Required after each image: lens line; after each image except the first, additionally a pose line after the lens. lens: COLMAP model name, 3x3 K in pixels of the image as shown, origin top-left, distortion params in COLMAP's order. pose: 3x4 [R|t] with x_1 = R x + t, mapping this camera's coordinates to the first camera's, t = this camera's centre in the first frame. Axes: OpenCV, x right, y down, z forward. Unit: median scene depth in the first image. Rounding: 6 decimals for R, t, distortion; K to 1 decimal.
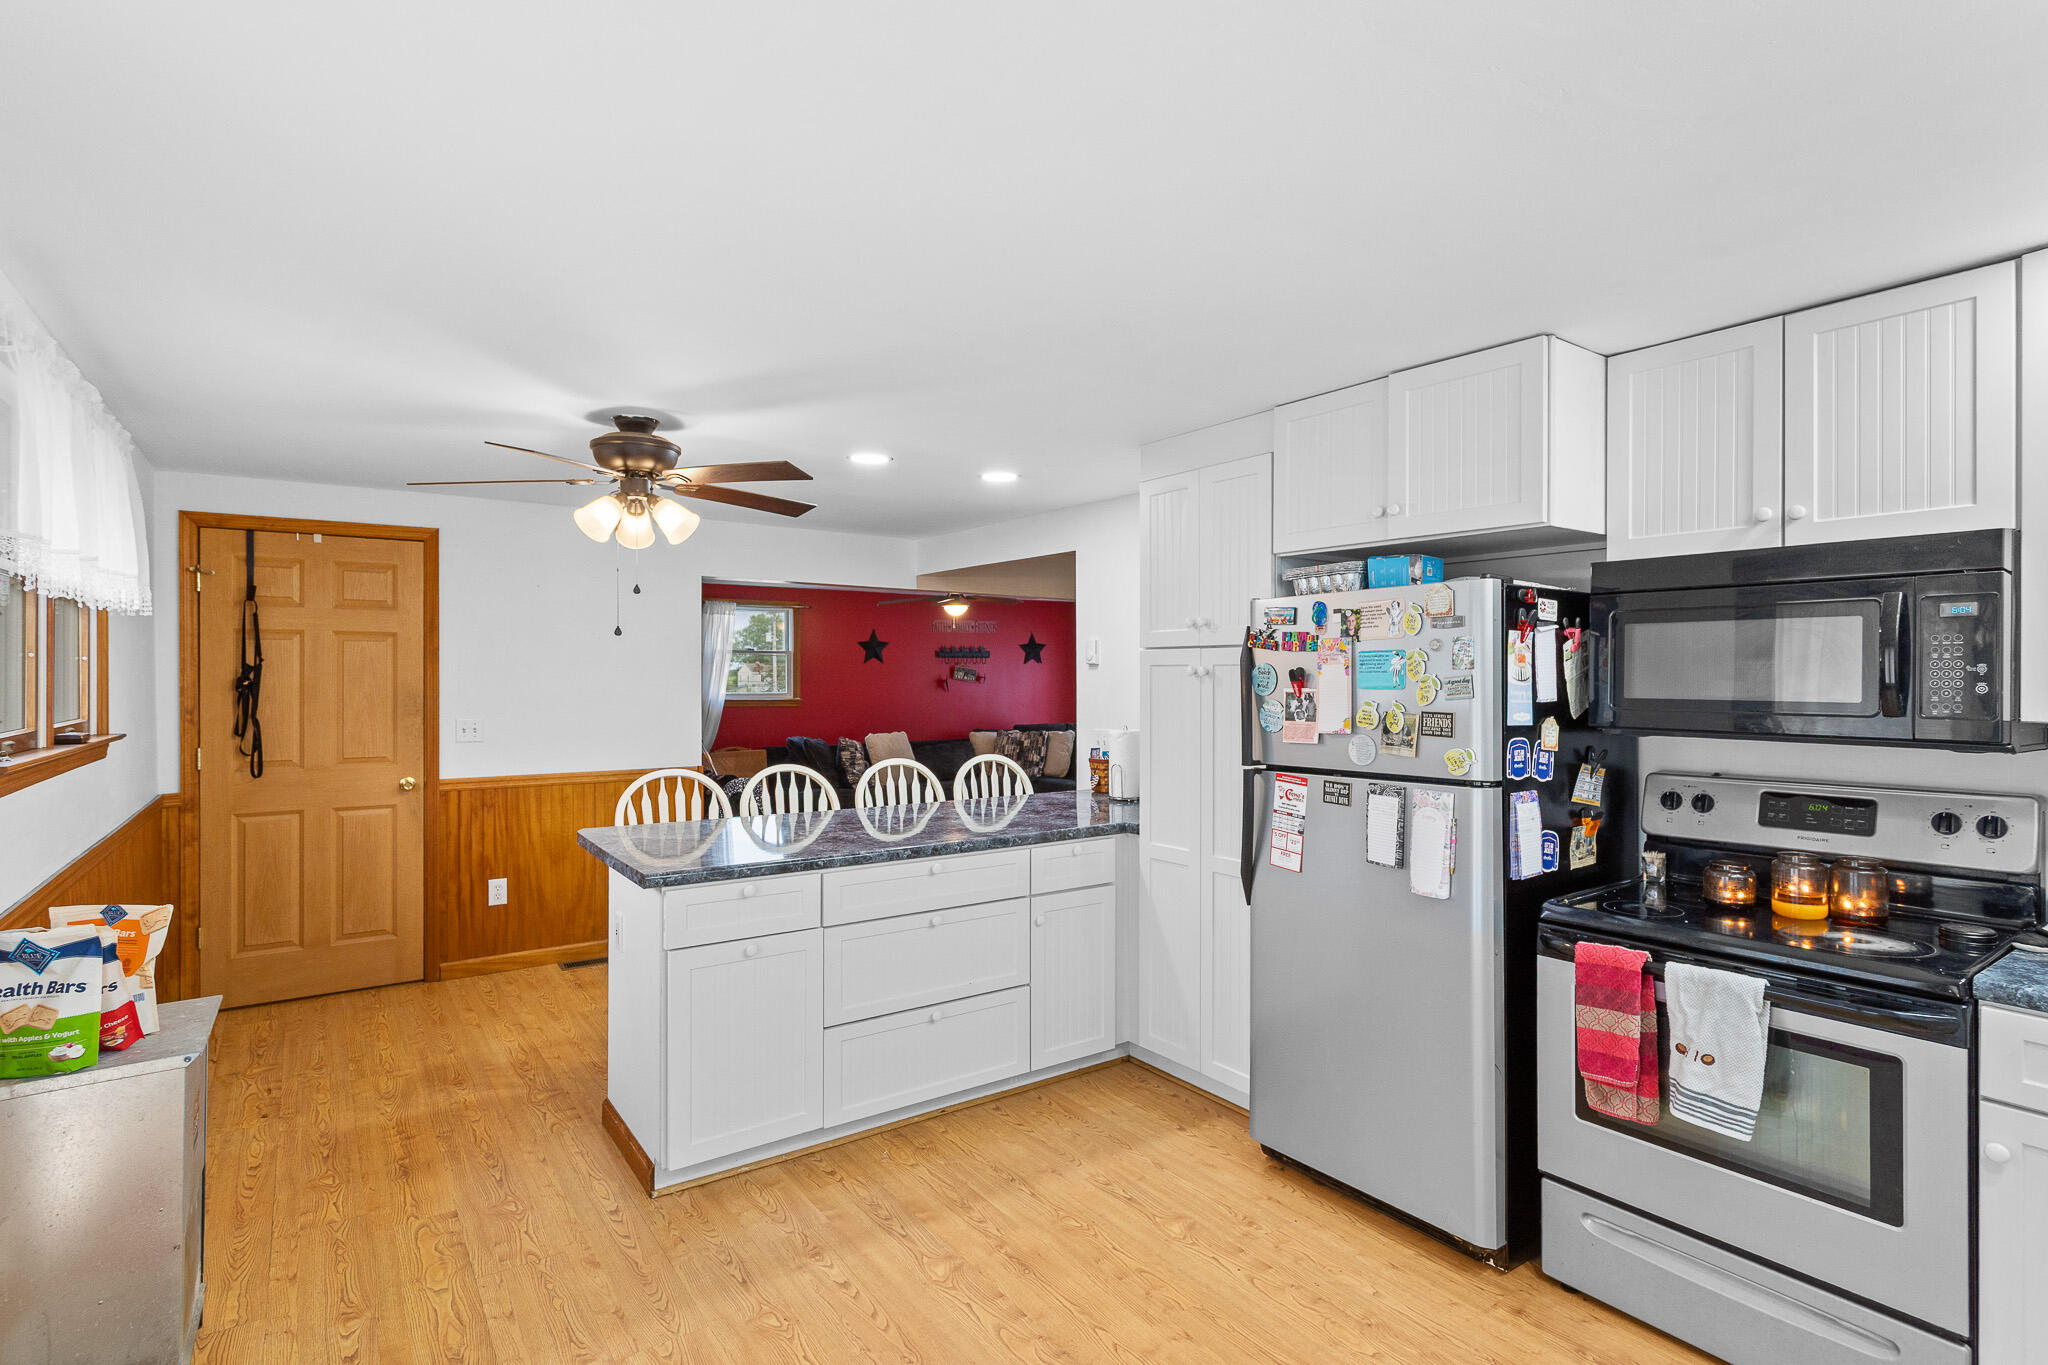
lens RADIAL K [[998.7, 0, 997.7], [0, 998.7, 682.0], [0, 0, 1]] dist [-0.000767, 0.000200]
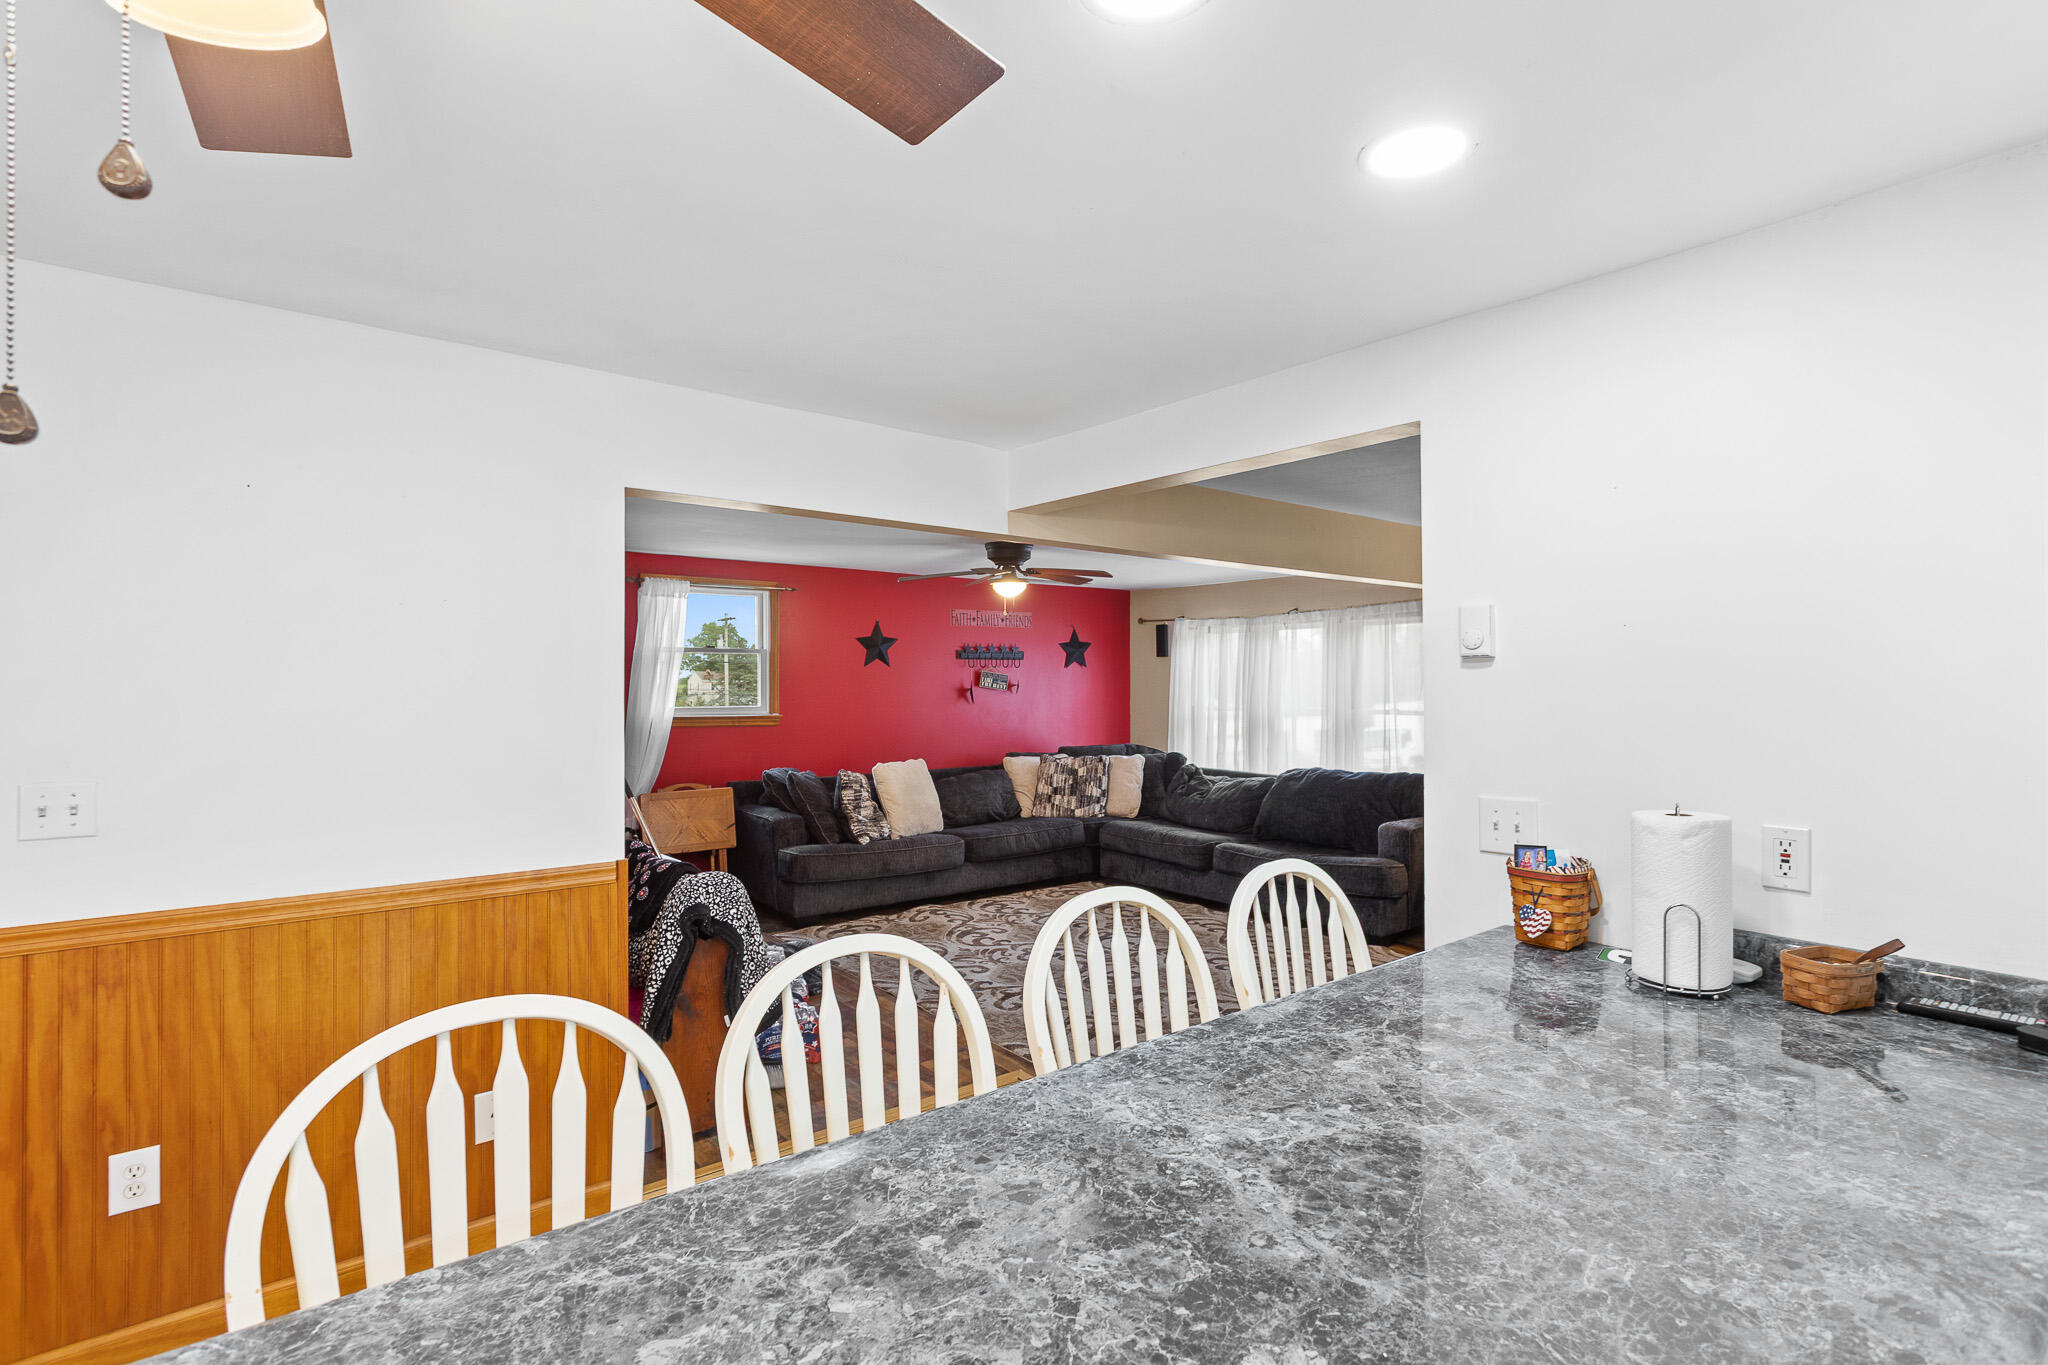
lens RADIAL K [[968.4, 0, 1024.0], [0, 968.4, 682.5], [0, 0, 1]] dist [-0.001676, 0.000408]
pose [[0.996803, -0.001367, 0.079886, -0.079521], [0.001948, 0.999972, -0.007196, -0.001480], [-0.079874, 0.007328, 0.996778, 0.294222]]
